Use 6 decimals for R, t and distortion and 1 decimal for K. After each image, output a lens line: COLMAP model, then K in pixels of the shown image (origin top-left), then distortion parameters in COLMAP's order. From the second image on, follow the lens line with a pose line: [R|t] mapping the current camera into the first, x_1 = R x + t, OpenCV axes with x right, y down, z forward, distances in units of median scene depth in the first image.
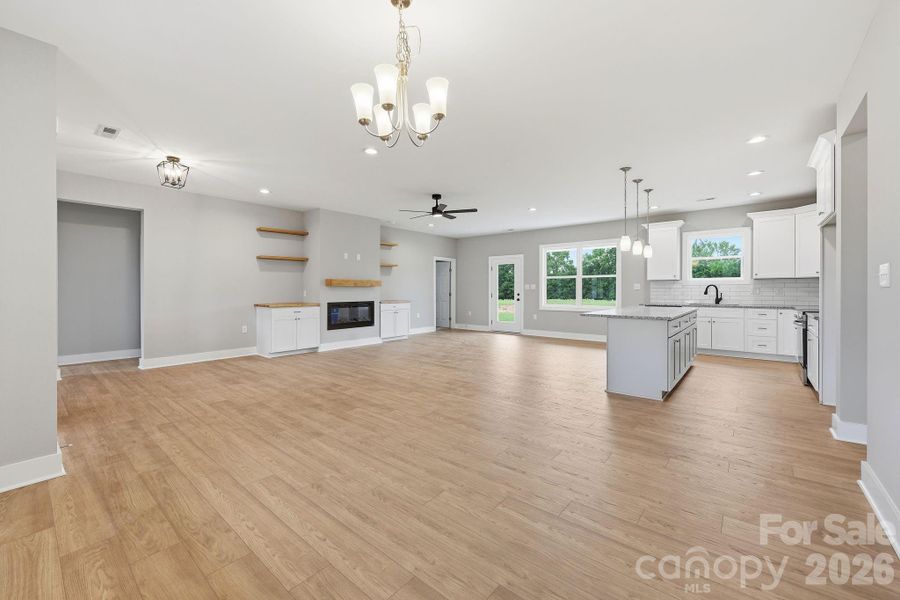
lens RADIAL K [[363.6, 0, 450.3], [0, 363.6, 291.0], [0, 0, 1]] dist [-0.001147, 0.000379]
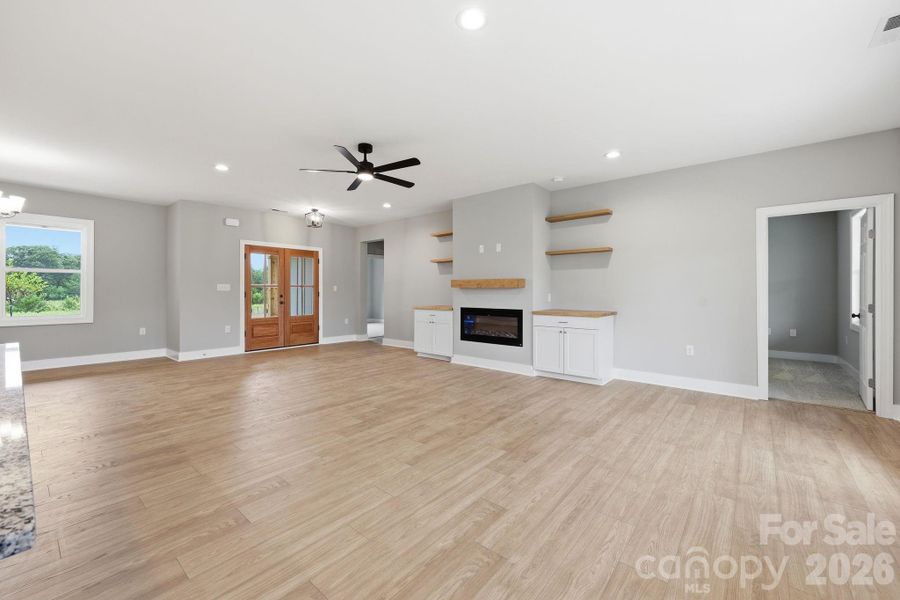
lens RADIAL K [[363.6, 0, 450.3], [0, 363.6, 291.0], [0, 0, 1]] dist [-0.001147, 0.000379]
pose [[0.002837, -0.001870, -0.999994, 0.528034], [-0.006032, 0.999980, -0.001887, -0.005255], [0.999978, 0.006037, 0.002826, 1.006875]]
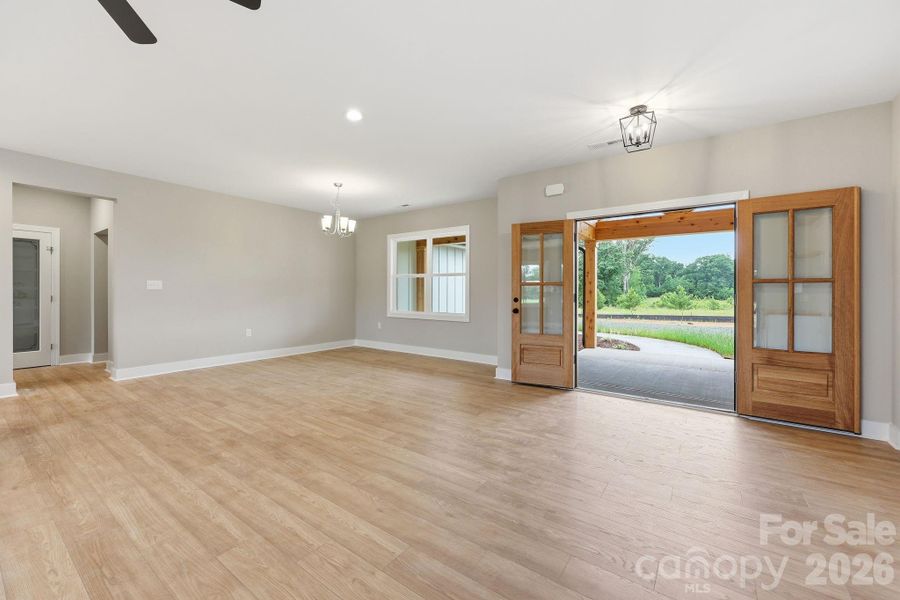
lens RADIAL K [[363.6, 0, 450.3], [0, 363.6, 291.0], [0, 0, 1]] dist [-0.001147, 0.000379]
pose [[-0.996858, -0.002915, -0.079153, -0.214569], [-0.003211, 0.999988, 0.003616, -0.005480], [0.079142, 0.003858, -0.996856, 1.065186]]
